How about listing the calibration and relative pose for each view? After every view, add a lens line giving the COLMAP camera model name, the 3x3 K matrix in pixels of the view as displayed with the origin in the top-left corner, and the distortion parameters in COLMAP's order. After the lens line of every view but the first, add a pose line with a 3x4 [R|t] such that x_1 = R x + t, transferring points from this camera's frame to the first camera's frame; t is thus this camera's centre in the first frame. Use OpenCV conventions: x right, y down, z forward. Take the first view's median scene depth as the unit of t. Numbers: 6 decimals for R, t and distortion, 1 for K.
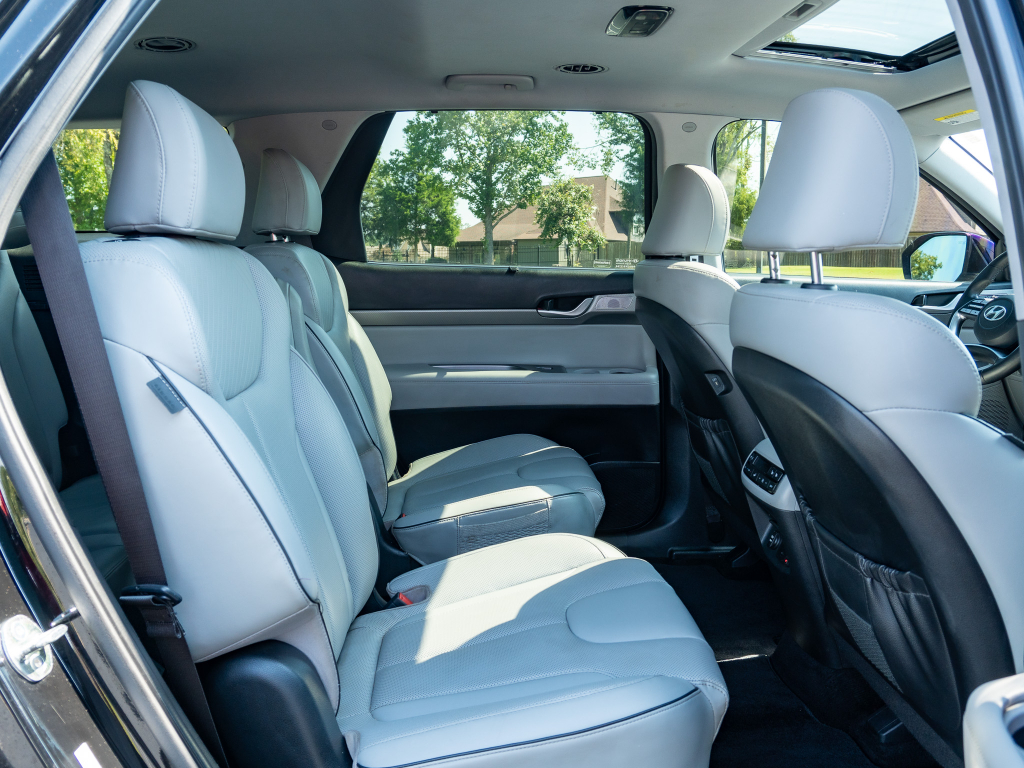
lens RADIAL K [[863.7, 0, 509.0], [0, 863.7, 383.2], [0, 0, 1]] dist [-0.012777, 0.001925]
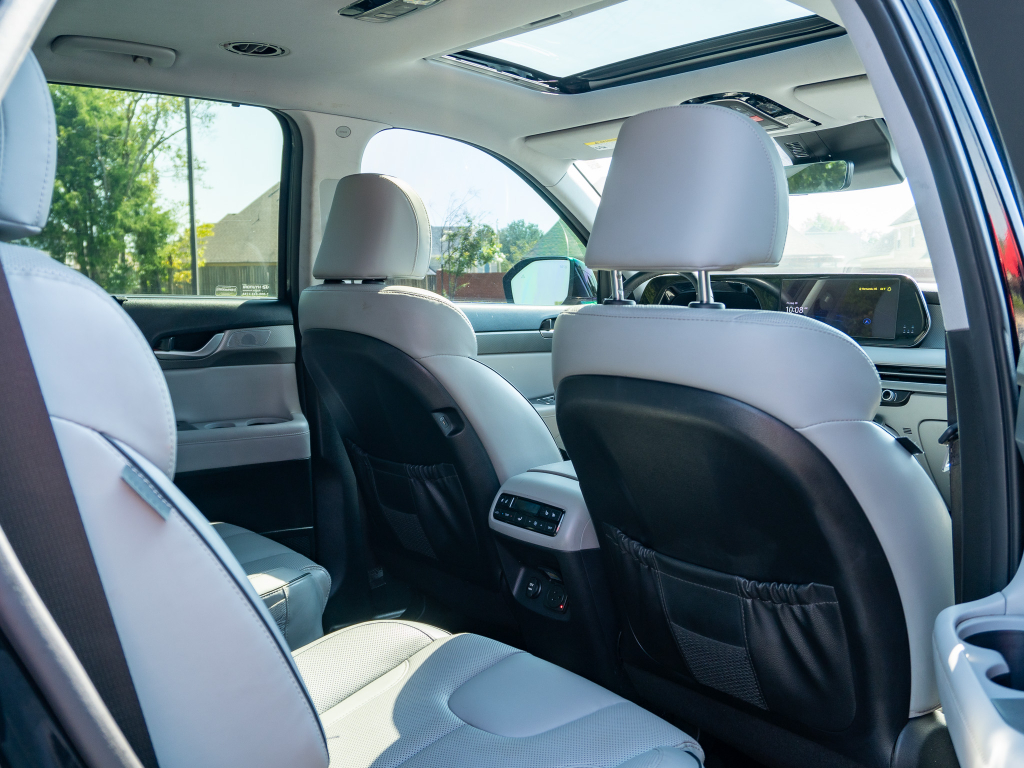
lens RADIAL K [[992.3, 0, 507.5], [0, 992.3, 386.9], [0, 0, 1]] dist [-0.011319, 0.000000]
pose [[0.825251, -0.061676, 0.561388, -0.255182], [0.086866, 0.996053, -0.018264, -0.011488], [-0.558046, 0.063838, 0.827351, 0.116742]]
